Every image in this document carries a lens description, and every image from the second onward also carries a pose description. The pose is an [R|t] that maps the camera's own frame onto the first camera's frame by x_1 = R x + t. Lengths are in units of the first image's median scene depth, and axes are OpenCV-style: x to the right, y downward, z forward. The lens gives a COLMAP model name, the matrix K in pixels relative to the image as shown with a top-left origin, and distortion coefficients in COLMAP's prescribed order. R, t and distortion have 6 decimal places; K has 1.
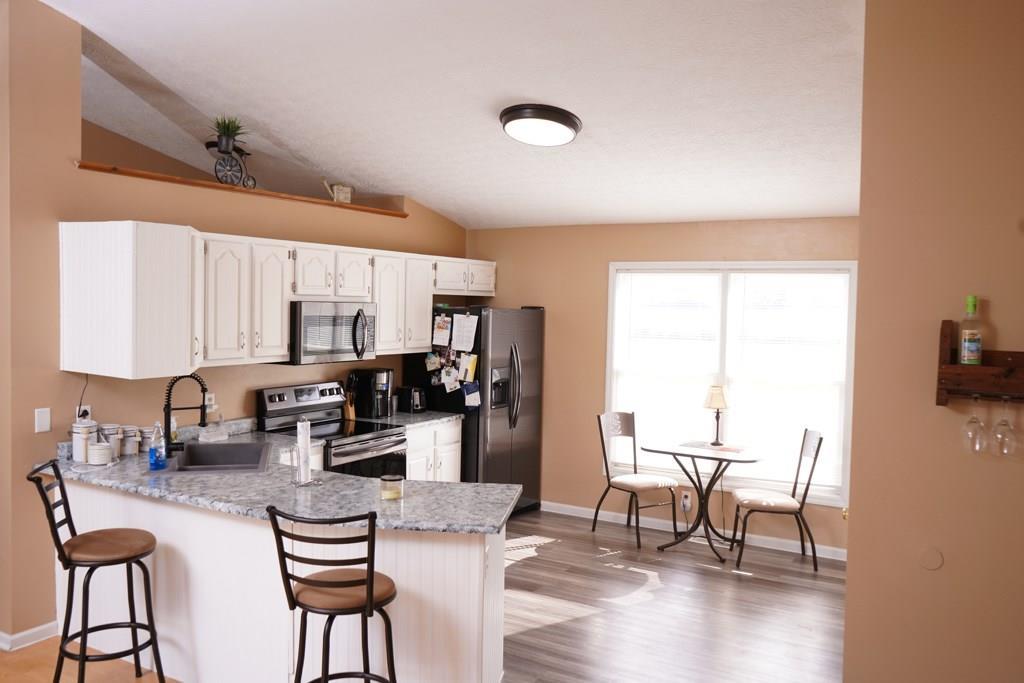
lens RADIAL K [[816.7, 0, 506.0], [0, 816.7, 346.5], [0, 0, 1]] dist [-0.005992, -0.003718]
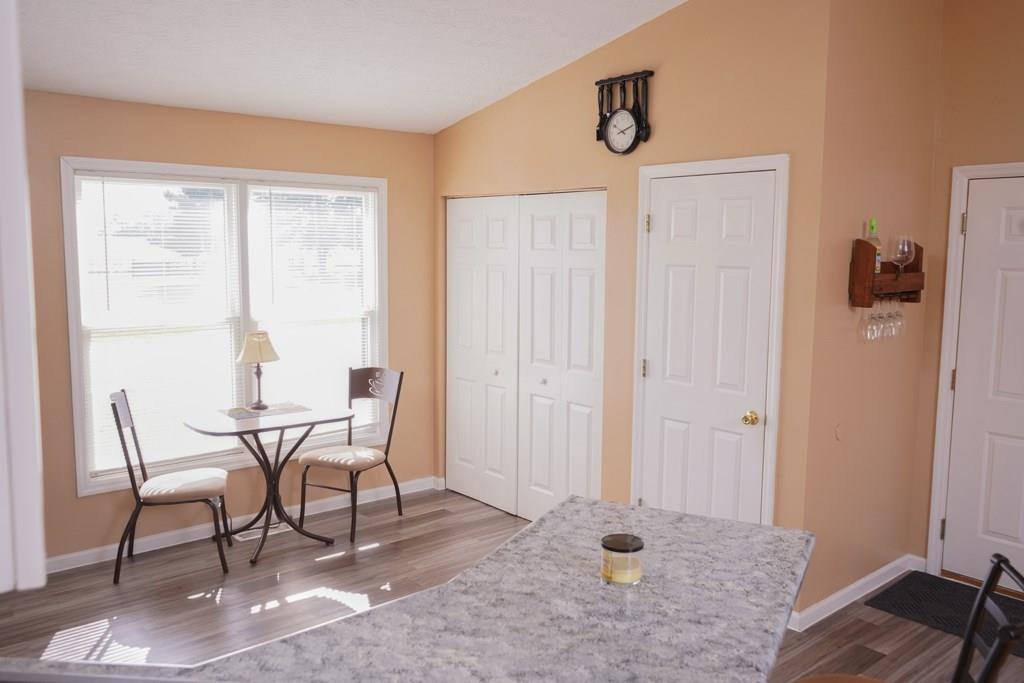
lens RADIAL K [[816.7, 0, 505.1], [0, 816.7, 341.7], [0, 0, 1]] dist [-0.005992, -0.003718]
pose [[0.313822, -0.130685, 0.940445, -0.382375], [0.047966, 0.991400, 0.121760, -0.025061], [-0.948270, 0.006899, 0.317391, 0.521417]]
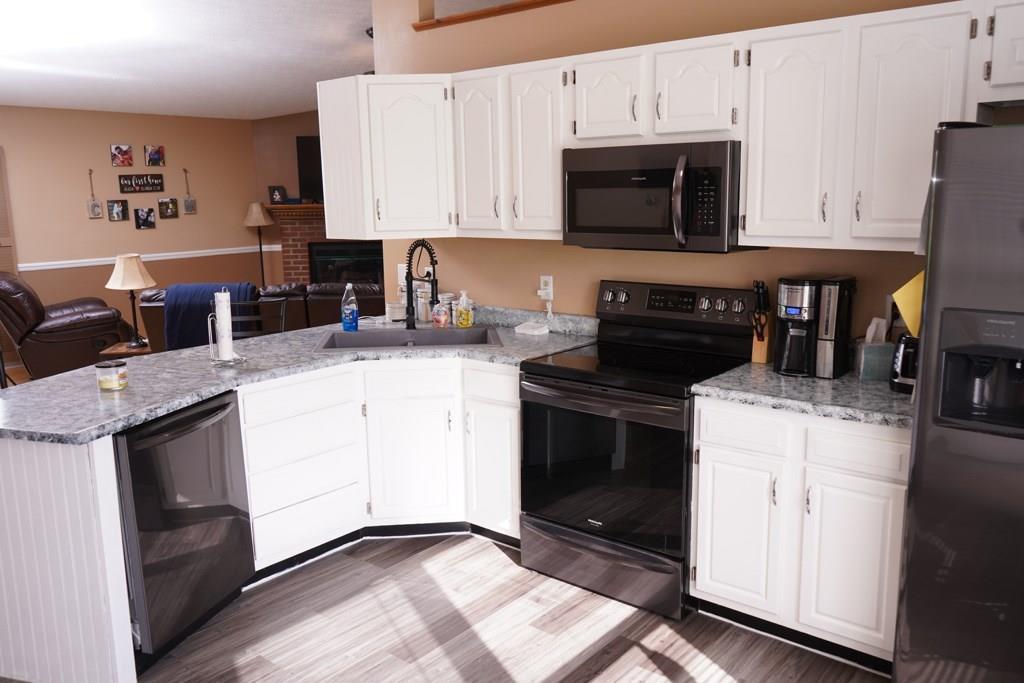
lens RADIAL K [[816.7, 0, 504.7], [0, 816.7, 339.8], [0, 0, 1]] dist [-0.005992, -0.003718]
pose [[-0.149642, 0.160027, -0.975704, 0.348305], [-0.038848, 0.985102, 0.167526, -0.009926], [0.987977, 0.062973, -0.141196, 0.871415]]
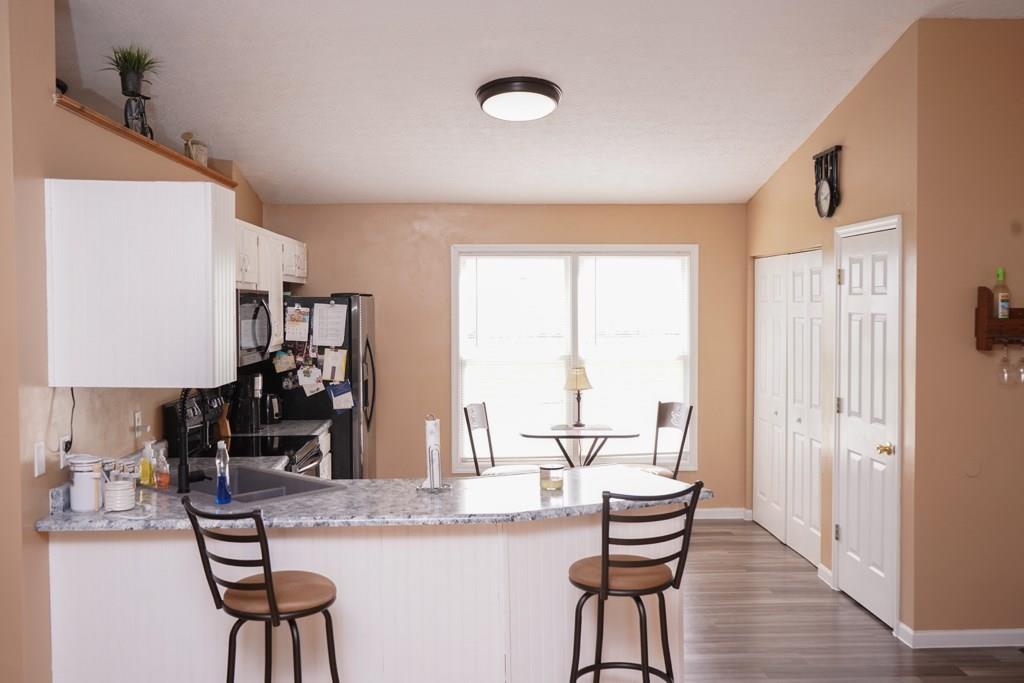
lens RADIAL K [[960.2, 0, 505.3], [0, 960.2, 337.9], [0, 0, 1]] dist [-0.004658, 0.000000]
pose [[0.834775, -0.044878, 0.548759, -0.453999], [0.051238, 0.998680, 0.003730, 0.002667], [-0.548202, 0.025003, 0.835972, 0.054647]]
